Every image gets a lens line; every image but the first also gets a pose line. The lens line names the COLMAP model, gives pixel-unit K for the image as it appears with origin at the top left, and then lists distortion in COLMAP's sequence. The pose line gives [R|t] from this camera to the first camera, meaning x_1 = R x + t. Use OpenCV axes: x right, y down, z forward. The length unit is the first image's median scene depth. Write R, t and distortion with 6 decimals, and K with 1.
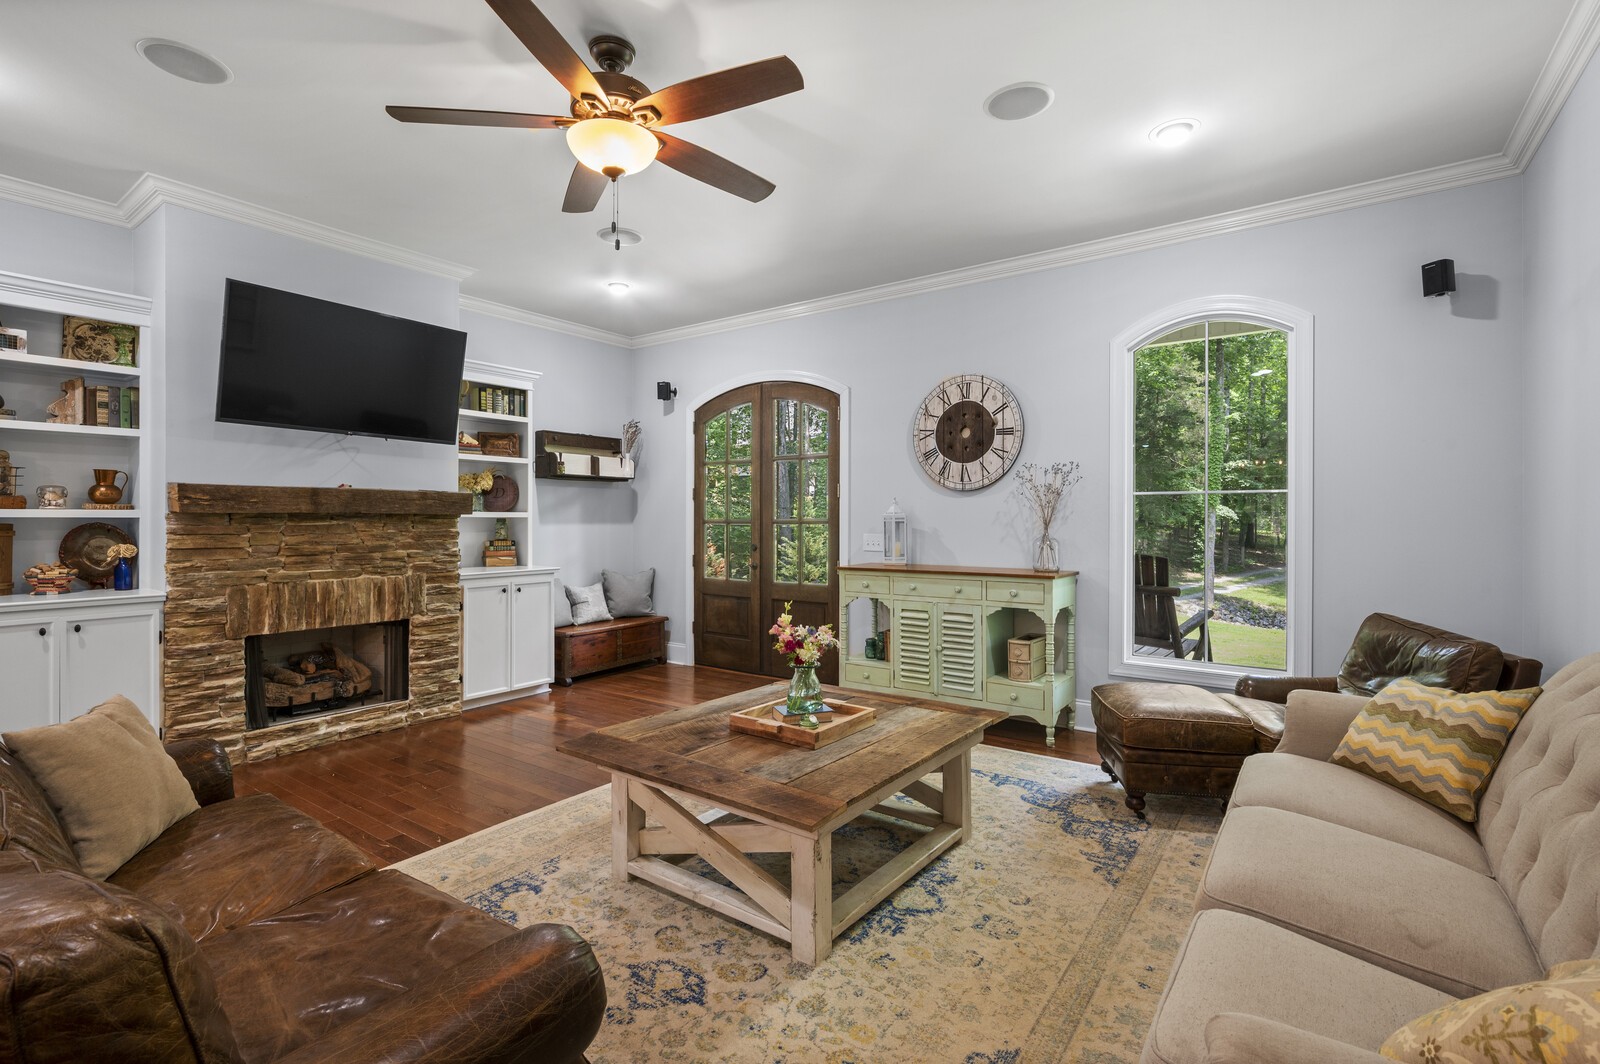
lens RADIAL K [[729.8, 0, 801.1], [0, 729.8, 518.7], [0, 0, 1]] dist [0.000115, 0.000424]
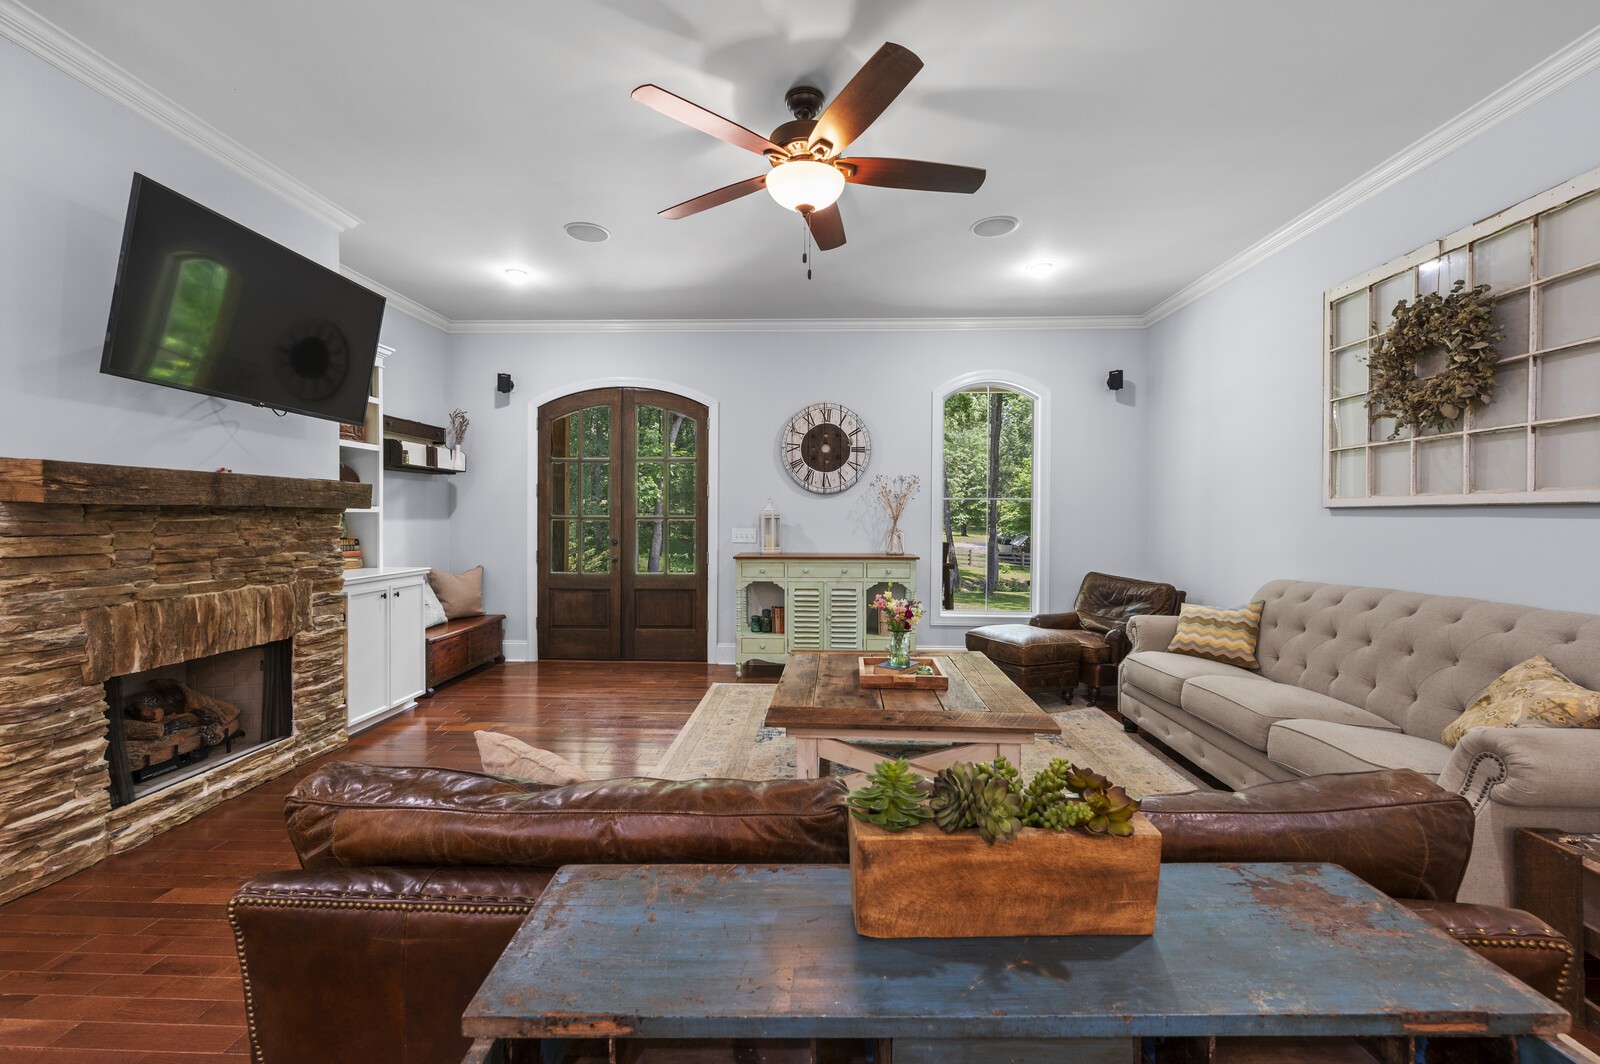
lens RADIAL K [[639.2, 0, 796.0], [0, 639.2, 524.4], [0, 0, 1]] dist [0.001168, -0.000265]
pose [[0.835666, -0.004097, 0.549222, -0.467948], [-0.003931, 0.999902, 0.013440, 0.000303], [-0.549224, -0.013390, 0.835568, 0.099559]]
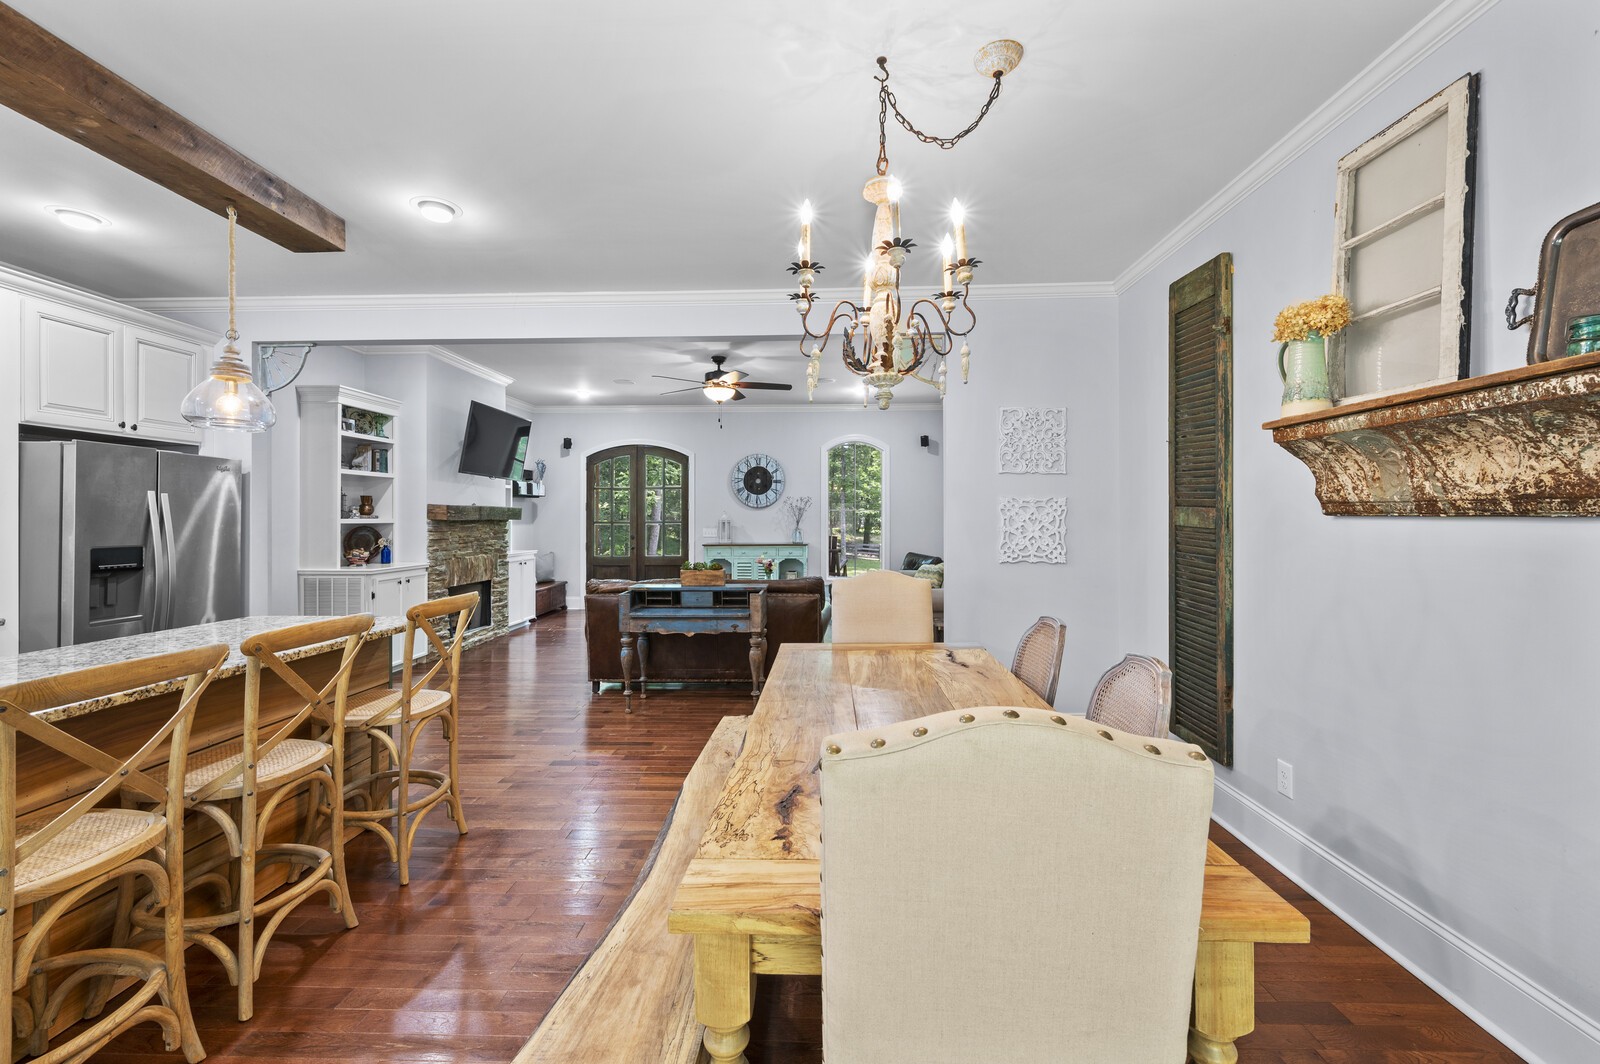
lens RADIAL K [[666.9, 0, 806.2], [0, 666.9, 518.0], [0, 0, 1]] dist [-0.000998, -0.000143]
pose [[0.828878, -0.002759, 0.559423, -0.822134], [0.001953, 0.999996, 0.002038, -0.012739], [-0.559426, -0.000597, 0.828880, -0.773053]]
